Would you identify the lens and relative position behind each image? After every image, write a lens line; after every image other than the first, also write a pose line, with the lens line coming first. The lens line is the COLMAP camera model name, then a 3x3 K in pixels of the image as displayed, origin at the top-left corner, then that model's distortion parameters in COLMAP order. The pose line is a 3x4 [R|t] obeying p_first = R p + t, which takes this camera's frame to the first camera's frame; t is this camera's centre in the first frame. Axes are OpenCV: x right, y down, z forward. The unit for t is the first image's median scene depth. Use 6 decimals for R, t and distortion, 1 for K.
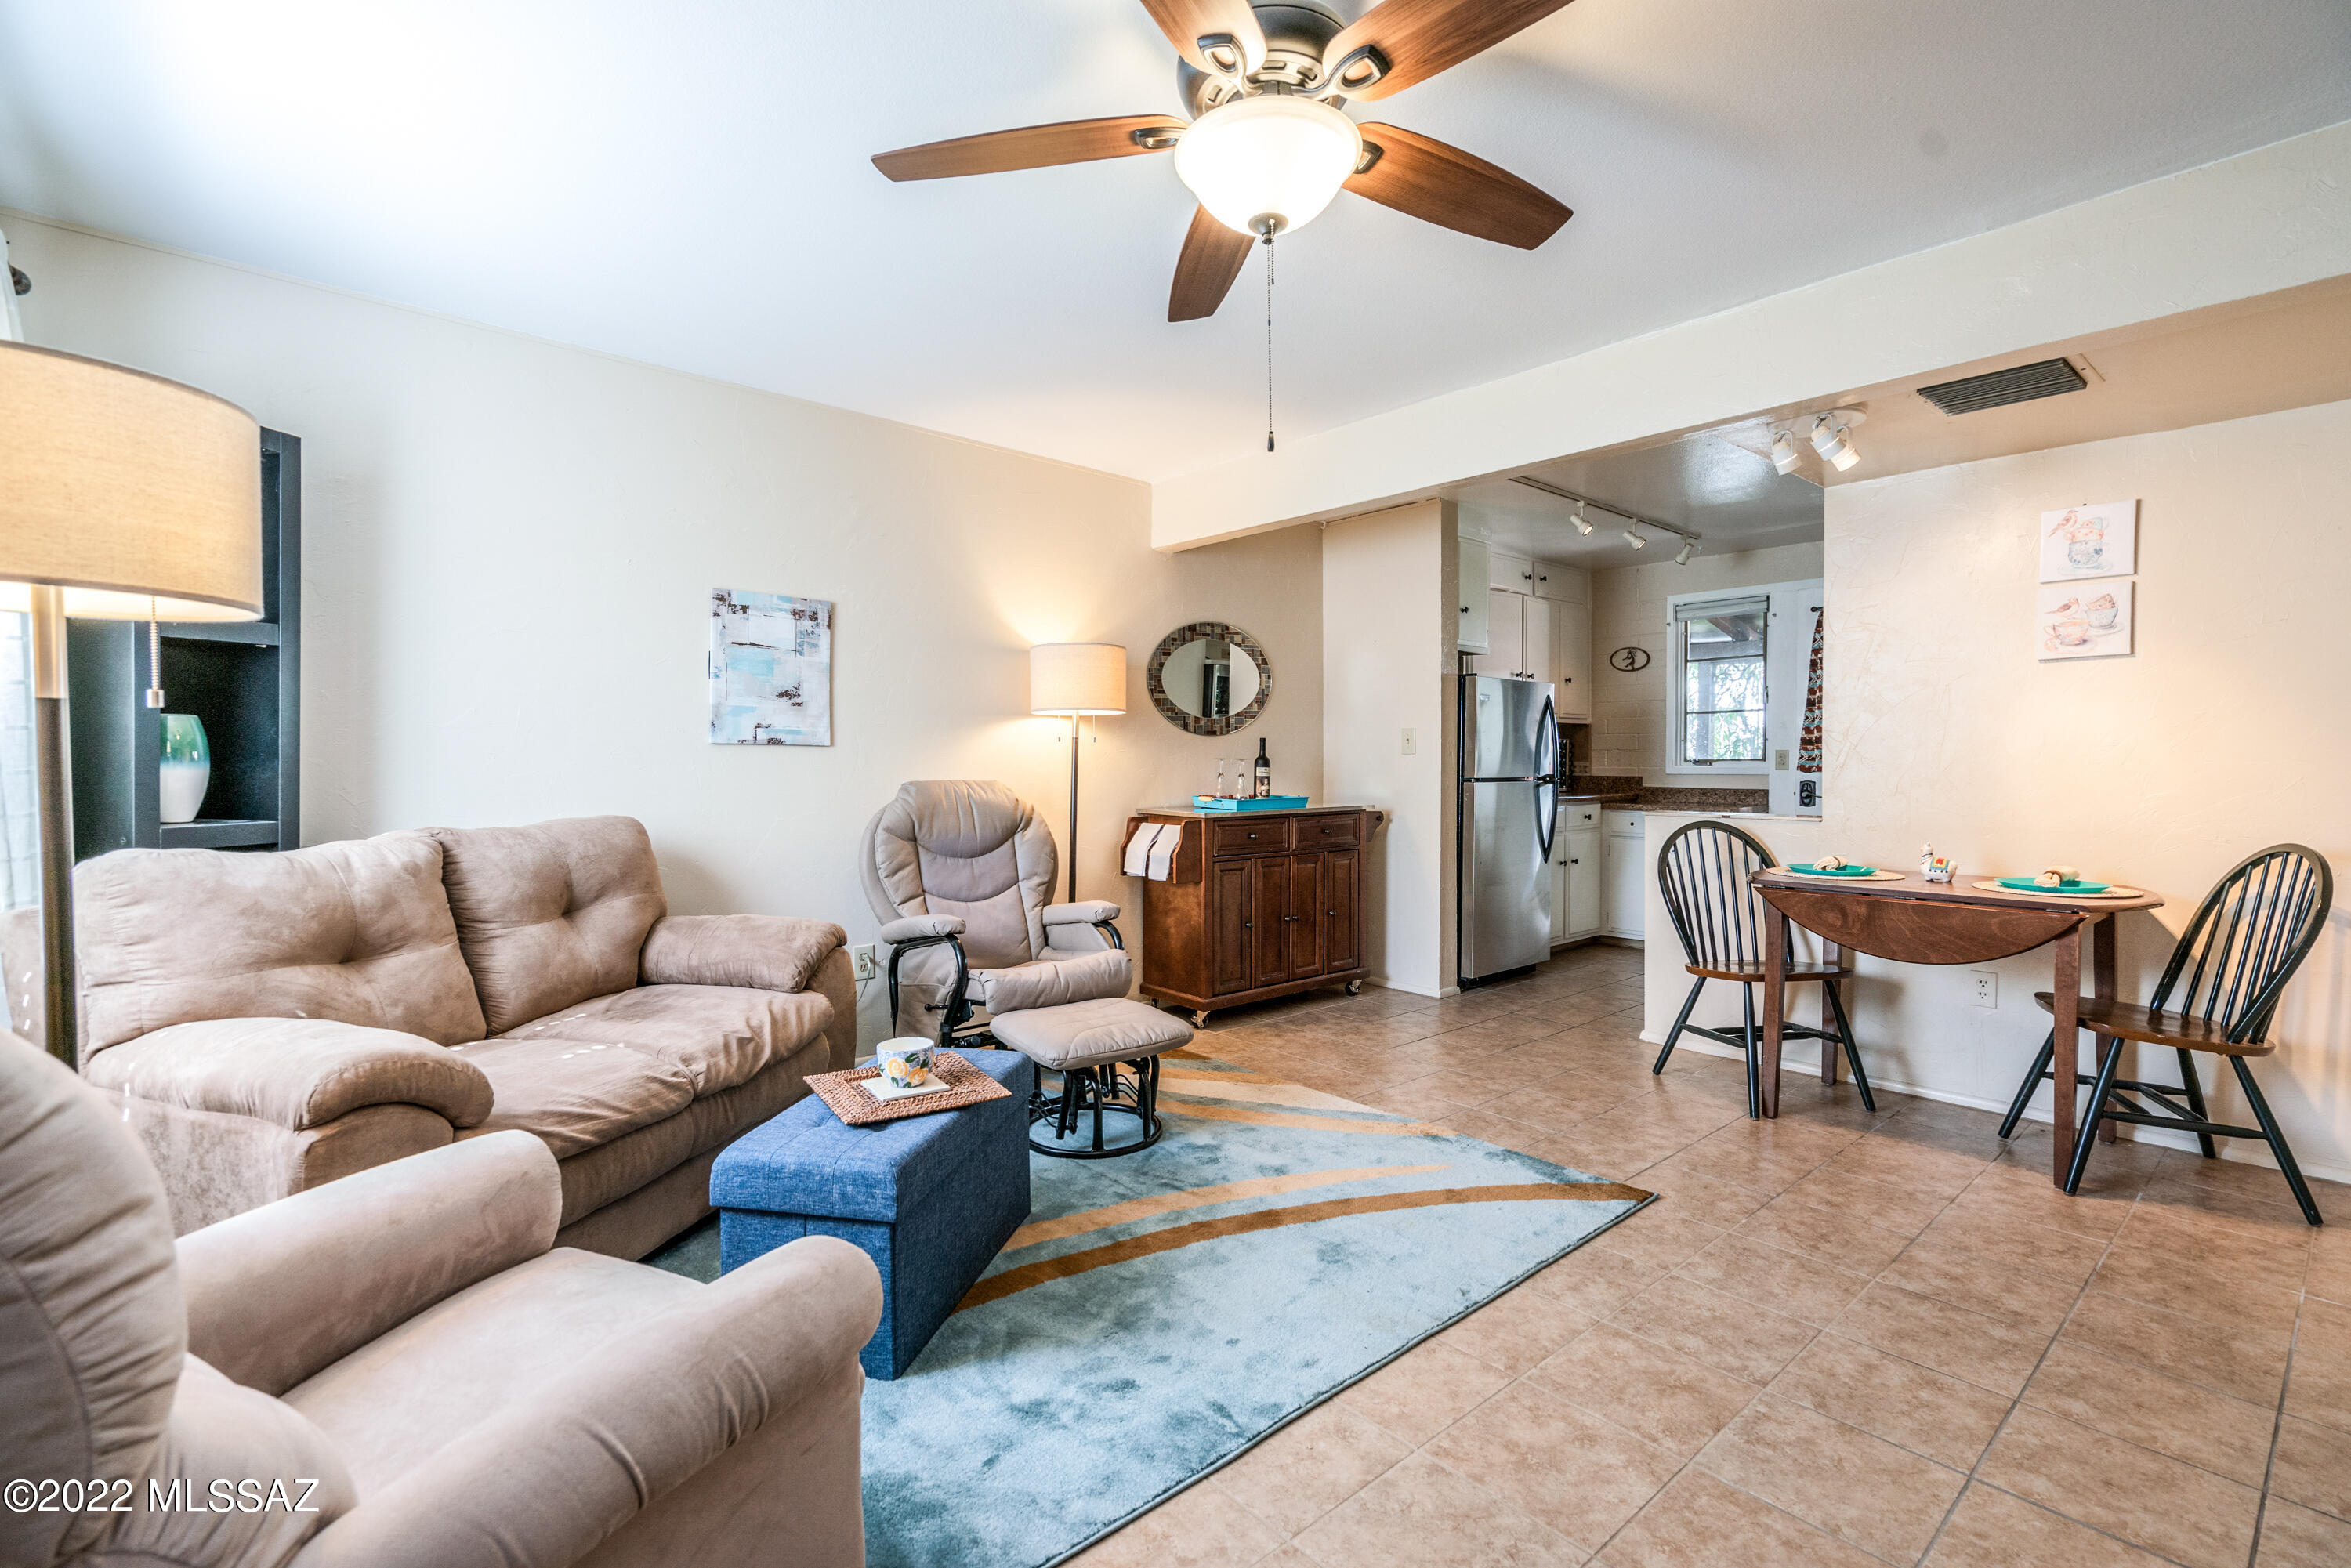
lens RADIAL K [[1072.0, 0, 1165.4], [0, 1072.0, 779.4], [0, 0, 1]] dist [-0.000459, 0.001415]
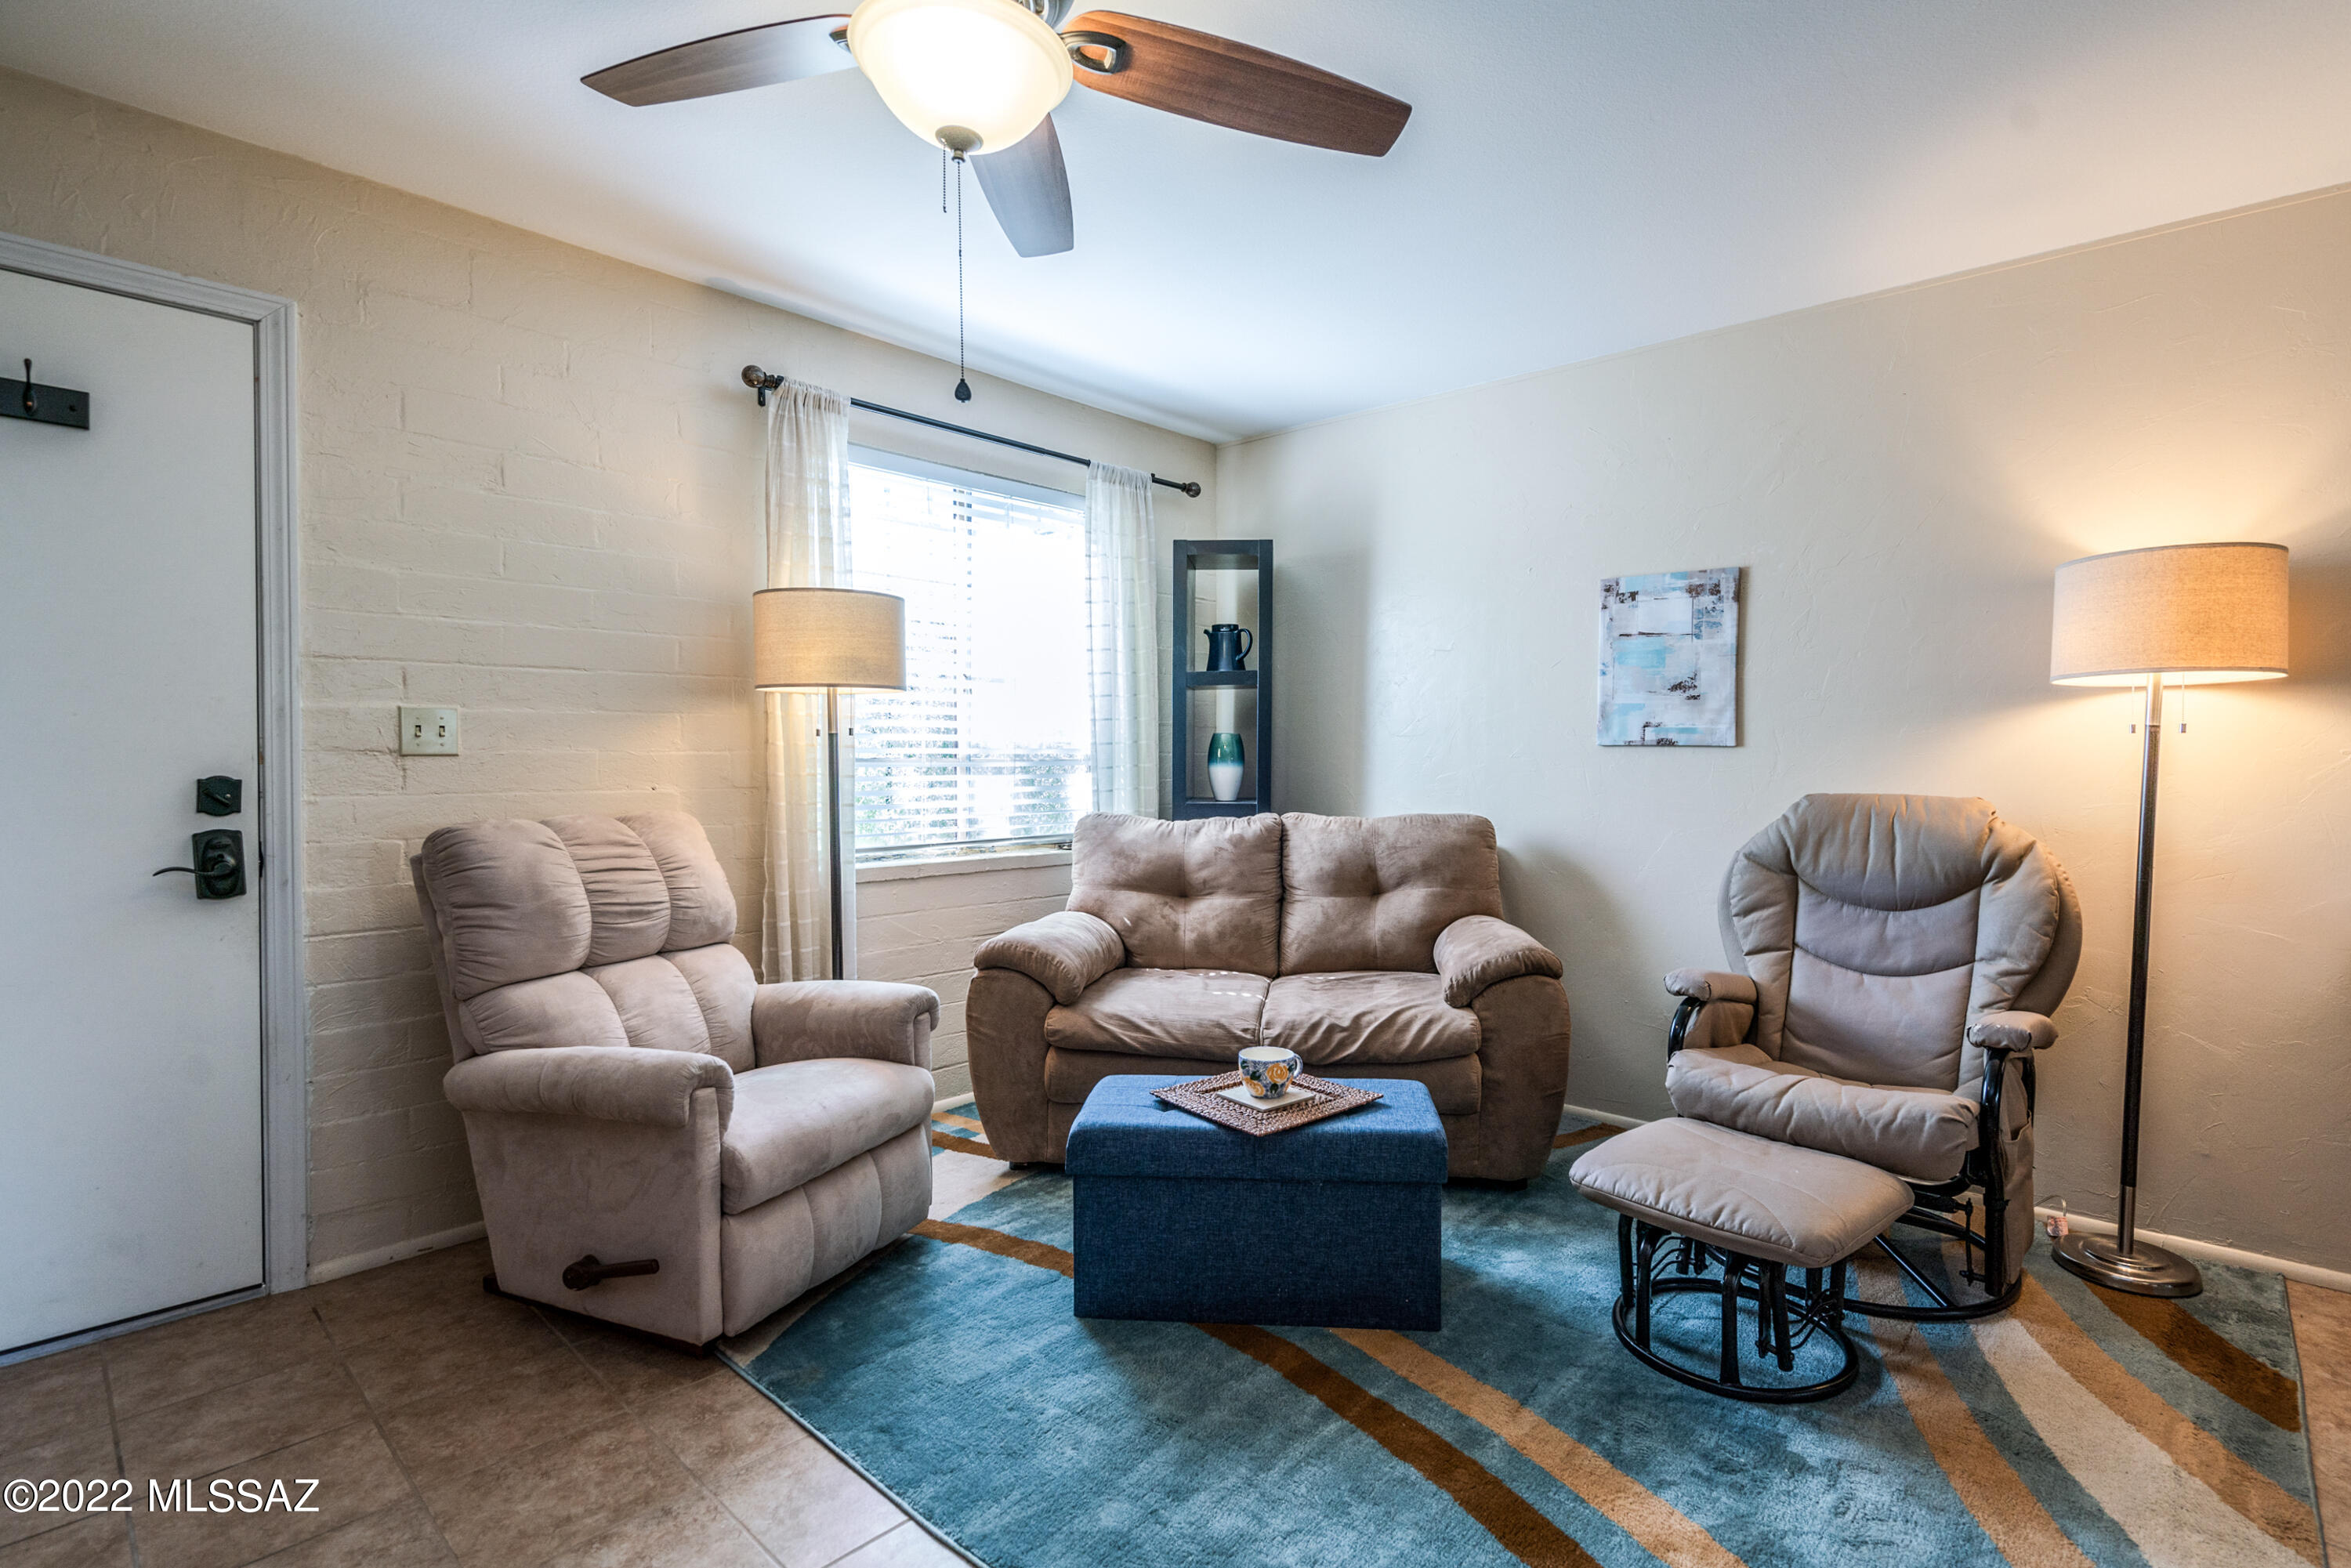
lens RADIAL K [[1123.0, 0, 1235.1], [0, 1123.0, 777.4], [0, 0, 1]] dist [-0.001420, 0.000190]
pose [[0.127875, 0.013376, -0.991700, 0.499857], [-0.023327, 0.999673, 0.010476, -0.008505], [0.991516, 0.021793, 0.128145, 0.548012]]
